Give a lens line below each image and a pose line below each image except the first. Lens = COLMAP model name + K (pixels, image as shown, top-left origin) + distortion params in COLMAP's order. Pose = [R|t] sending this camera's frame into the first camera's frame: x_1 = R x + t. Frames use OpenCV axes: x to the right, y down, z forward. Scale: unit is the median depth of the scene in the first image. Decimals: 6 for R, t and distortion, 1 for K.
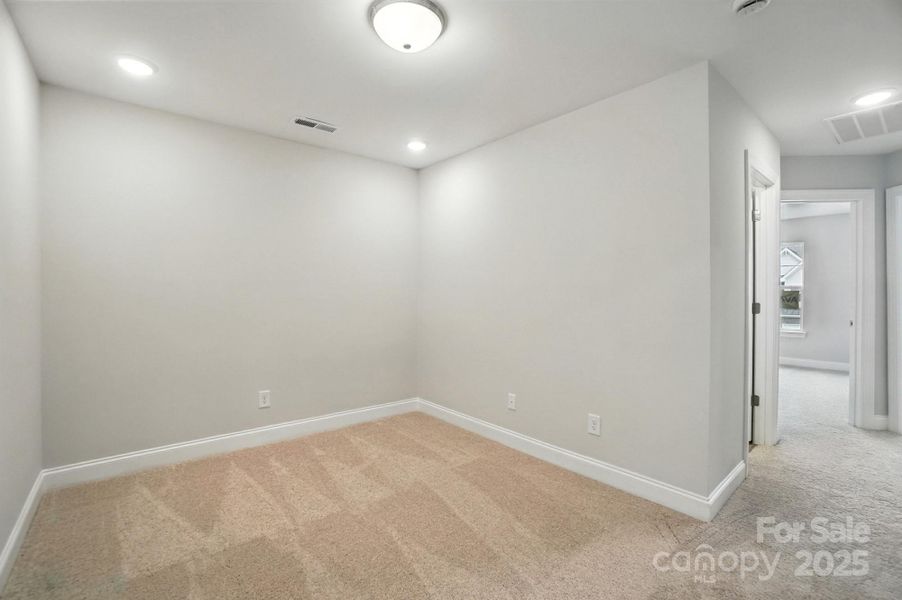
lens RADIAL K [[401.9, 0, 450.6], [0, 401.9, 297.6], [0, 0, 1]] dist [-0.062216, 0.022532]
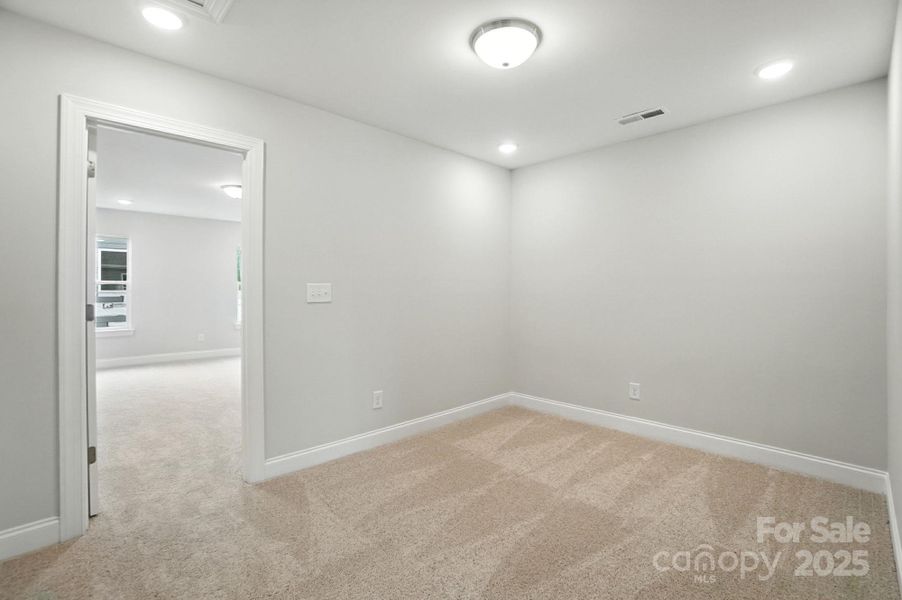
lens RADIAL K [[401.9, 0, 450.6], [0, 401.9, 297.6], [0, 0, 1]] dist [-0.062216, 0.022532]
pose [[0.066015, 0.005763, -0.997802, 0.660001], [-0.013385, 0.999898, 0.004890, 0.009322], [0.997729, 0.013032, 0.066086, 0.524503]]
